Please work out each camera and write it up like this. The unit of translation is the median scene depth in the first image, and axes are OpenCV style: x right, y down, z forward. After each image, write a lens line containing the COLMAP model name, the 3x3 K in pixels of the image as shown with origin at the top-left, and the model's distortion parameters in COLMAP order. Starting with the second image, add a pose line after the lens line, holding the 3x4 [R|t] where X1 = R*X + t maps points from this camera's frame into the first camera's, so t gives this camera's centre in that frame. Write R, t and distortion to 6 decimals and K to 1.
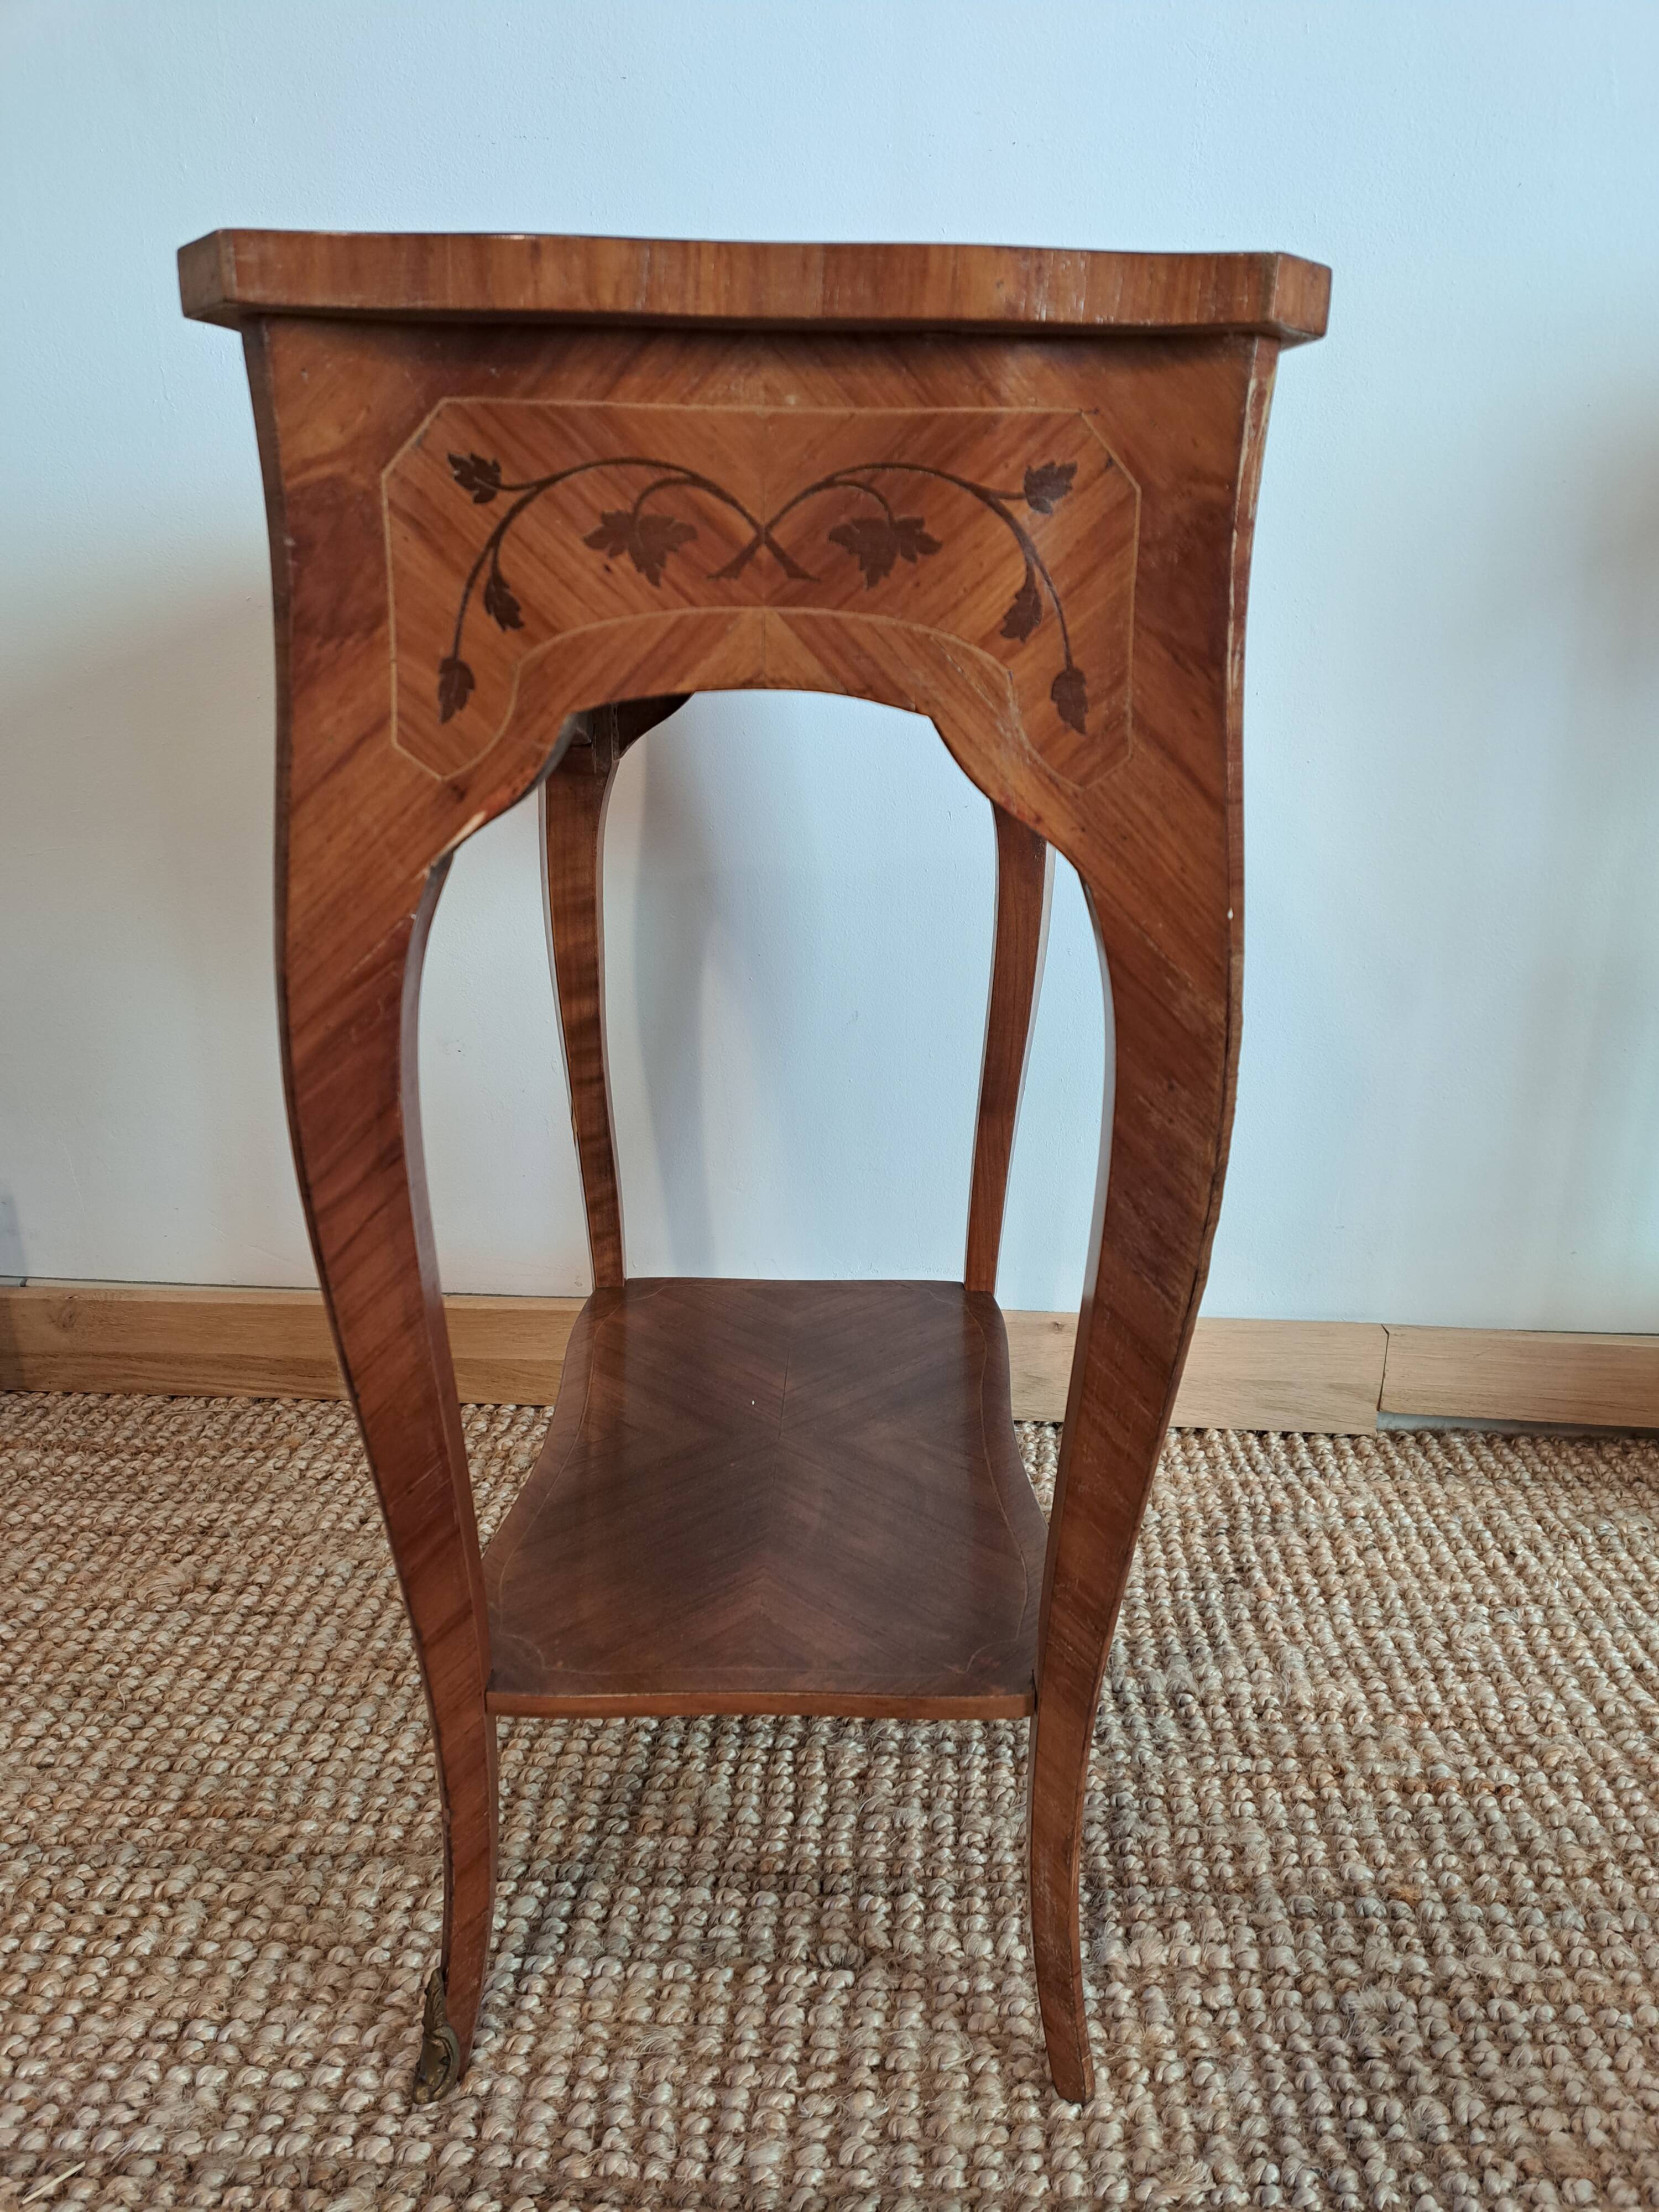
lens RADIAL K [[1593.7, 0, 859.7], [0, 1593.7, 1113.0], [0, 0, 1]] dist [0.049209, -0.052821]
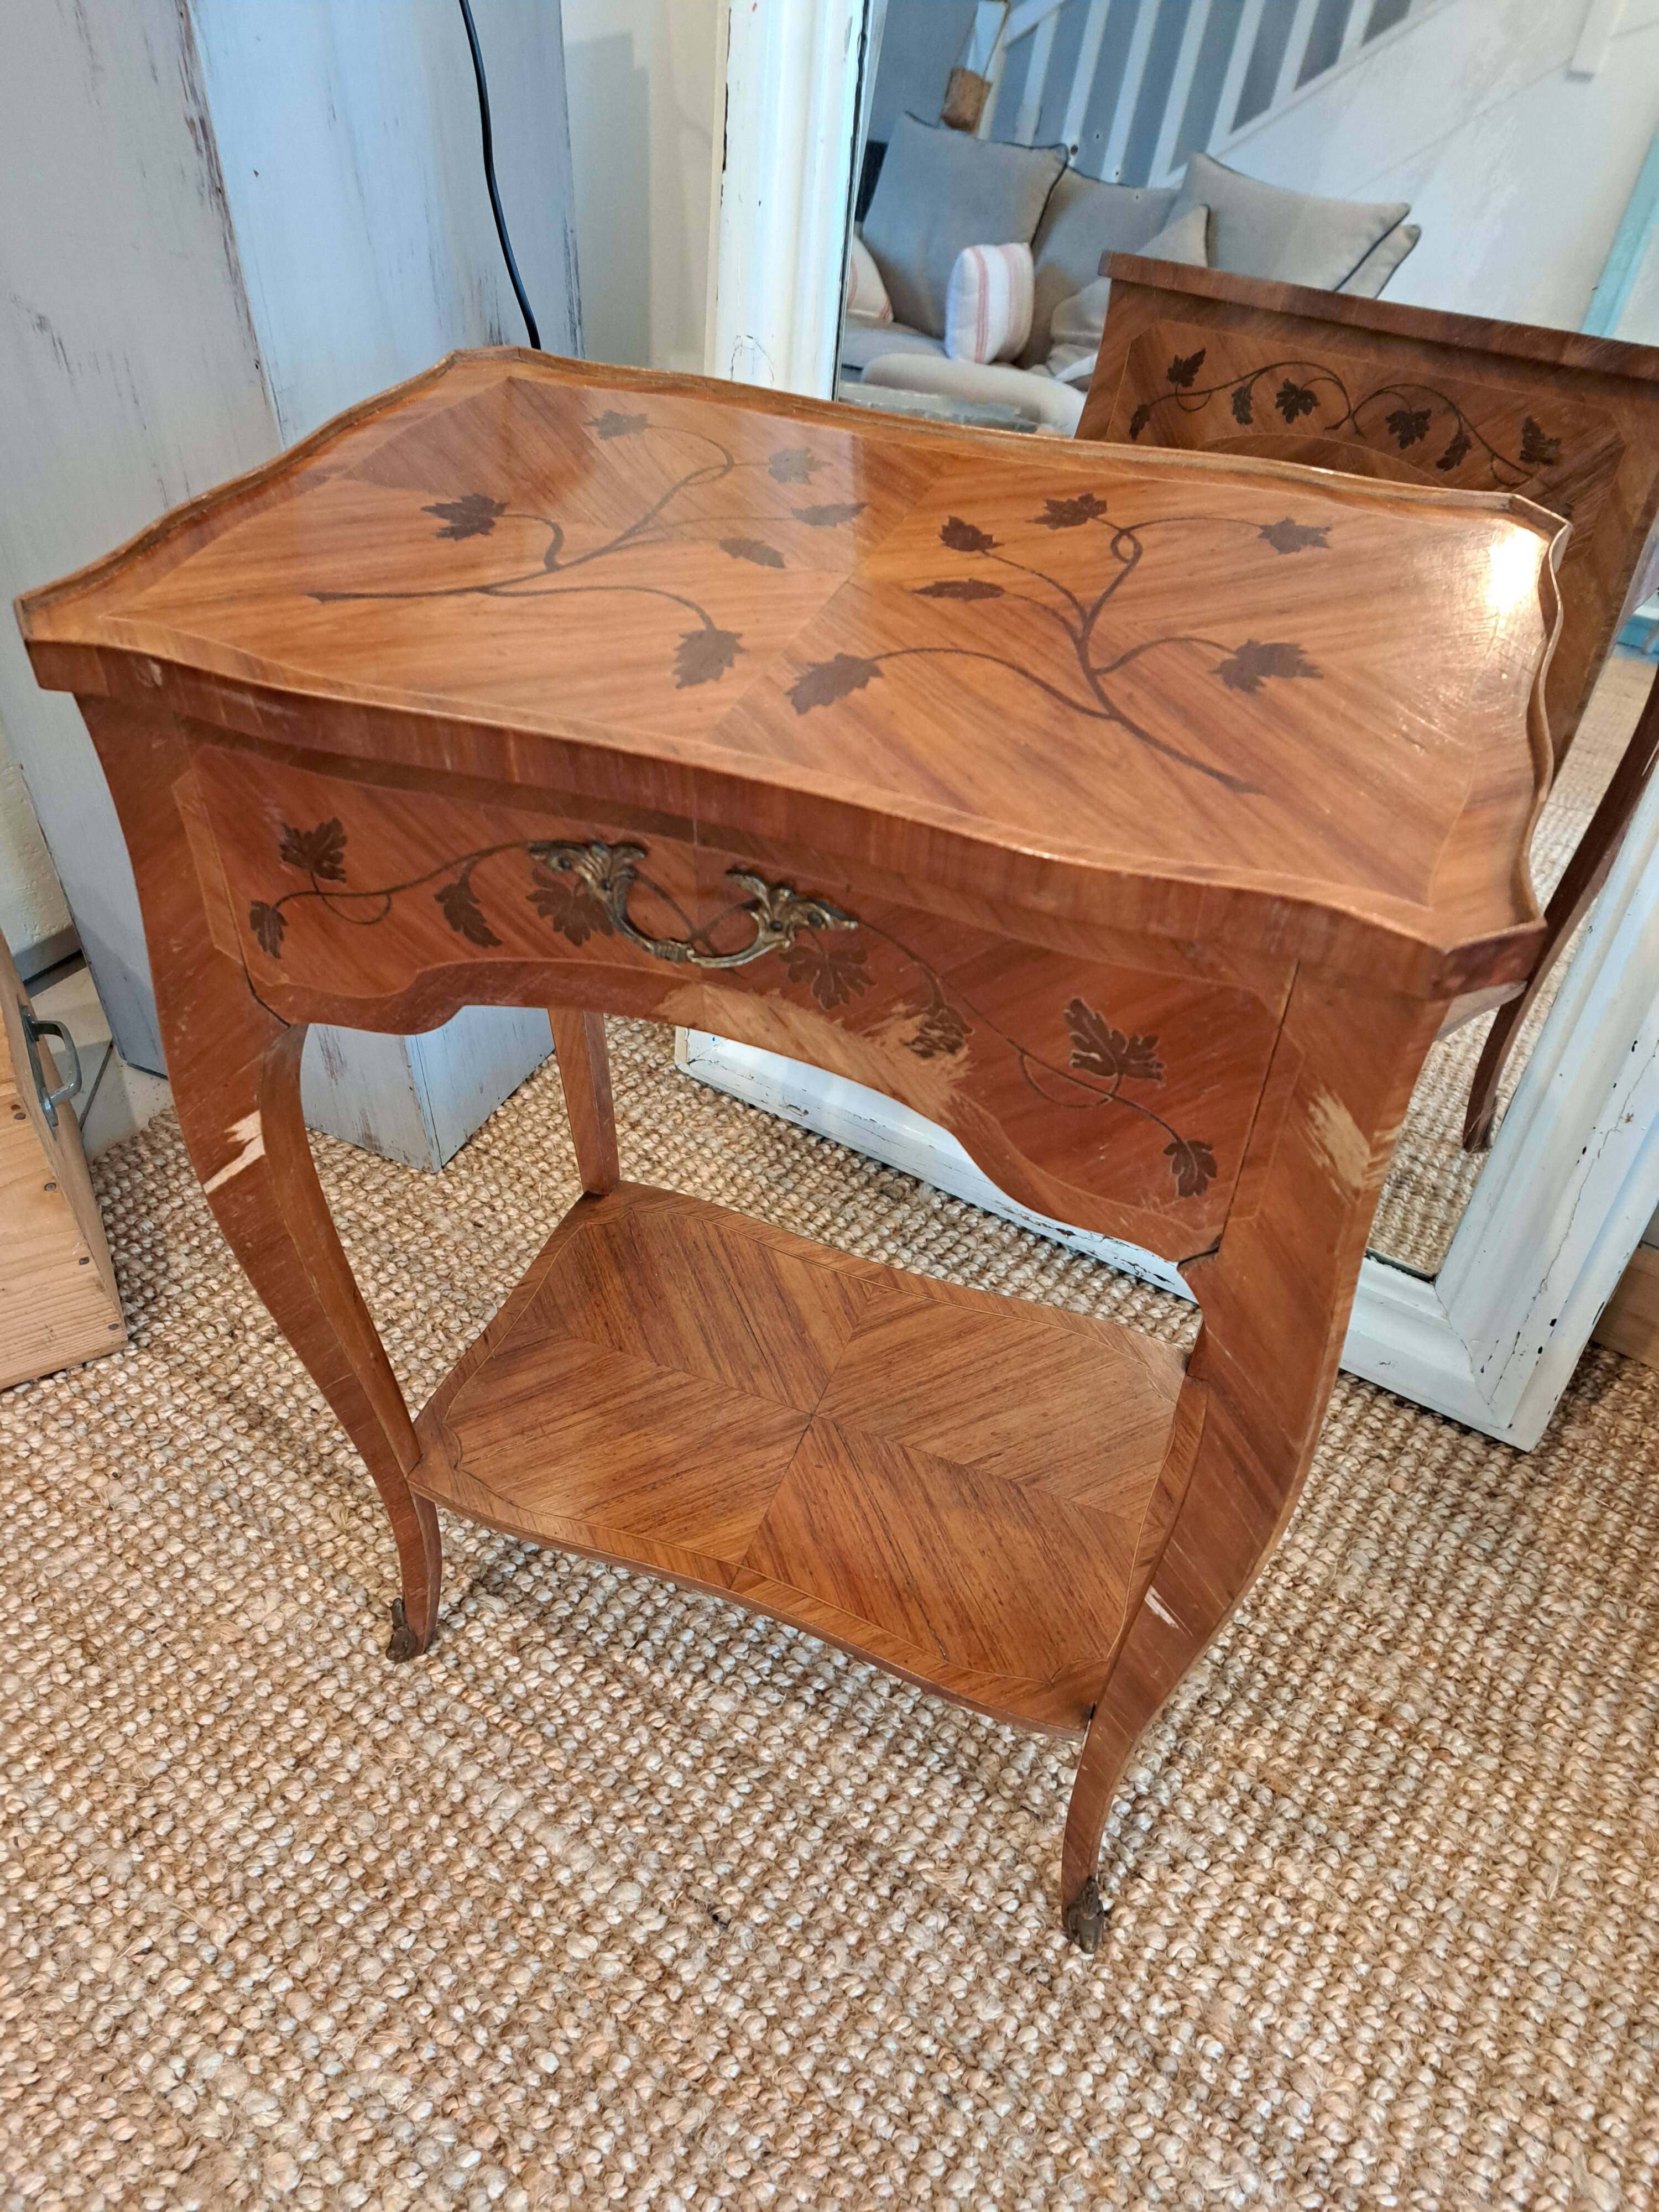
lens RADIAL K [[1593.7, 0, 828.2], [0, 1593.7, 1115.7], [0, 0, 1]] dist [0.049209, -0.052821]
pose [[0.840799, 0.367166, -0.397800, 0.326186], [-0.164977, 0.873671, 0.457691, -0.423736], [0.515596, -0.319199, 0.795156, 0.020036]]
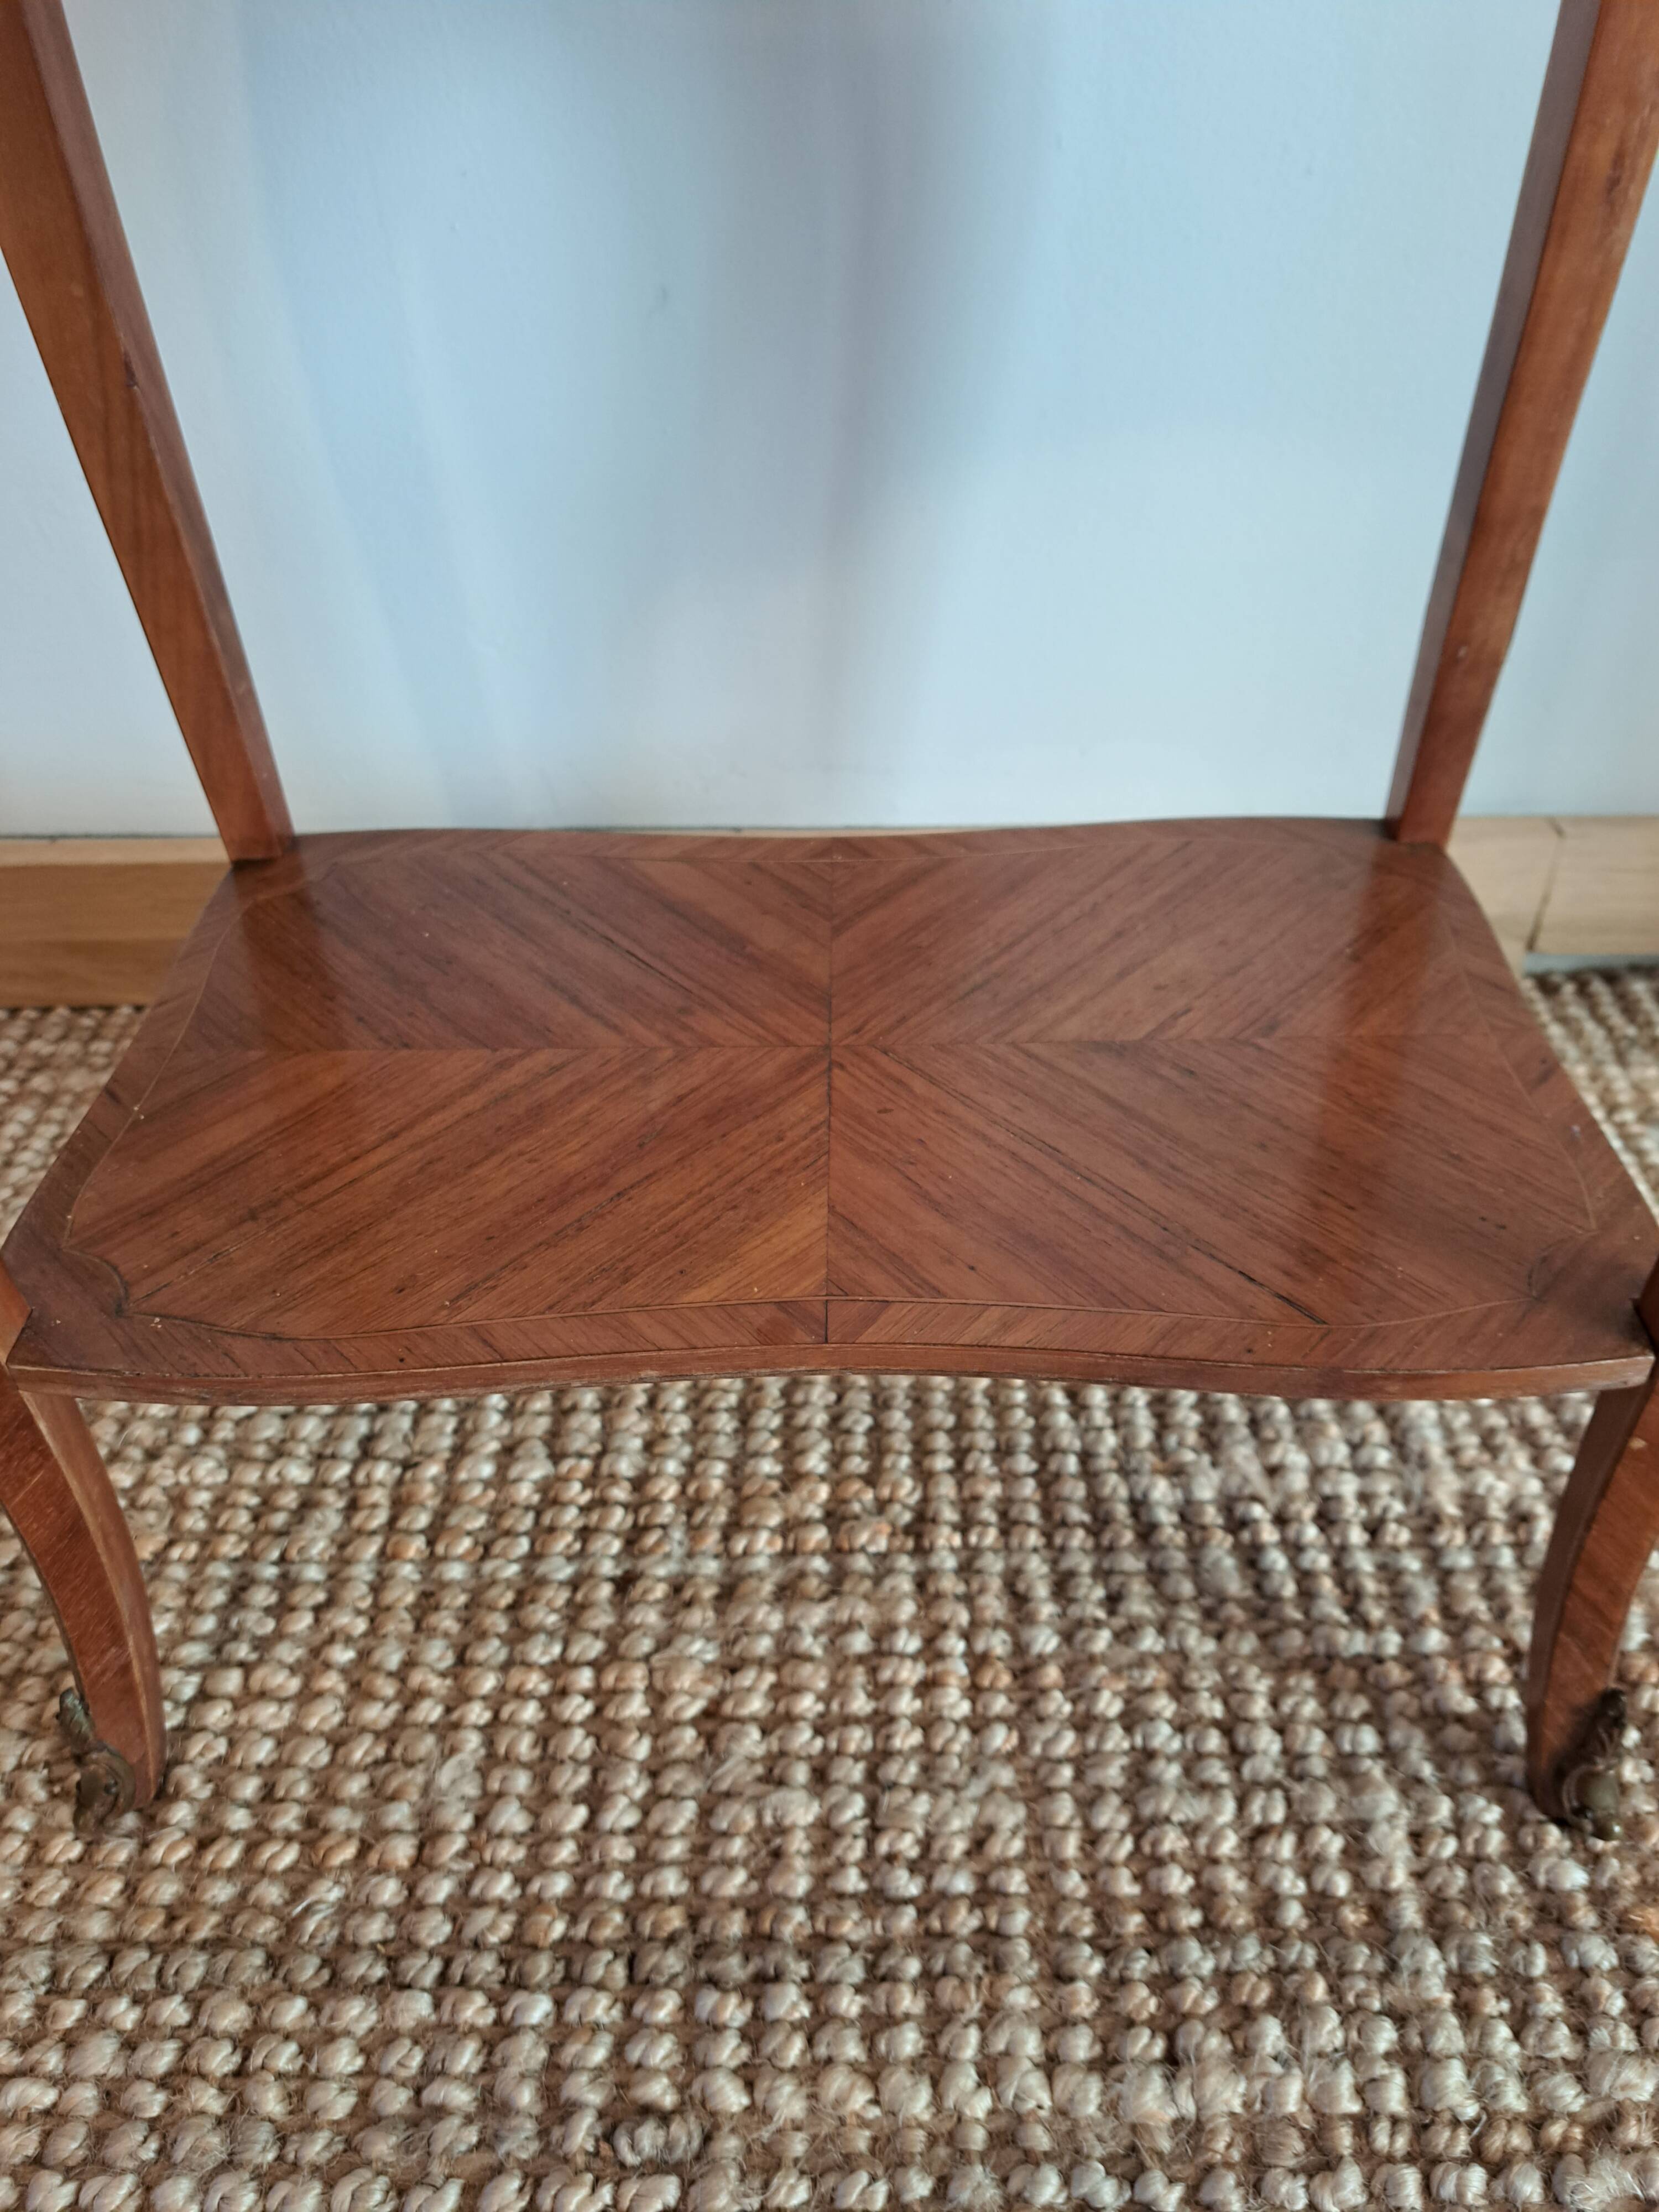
lens RADIAL K [[1615.2, 0, 857.2], [0, 1615.2, 1128.7], [0, 0, 1]] dist [0.052421, -0.069220]
pose [[0.998702, -0.049500, 0.011980, 0.059157], [0.041551, 0.927963, 0.370349, -0.003752], [-0.029449, -0.369371, 0.928815, 0.530927]]
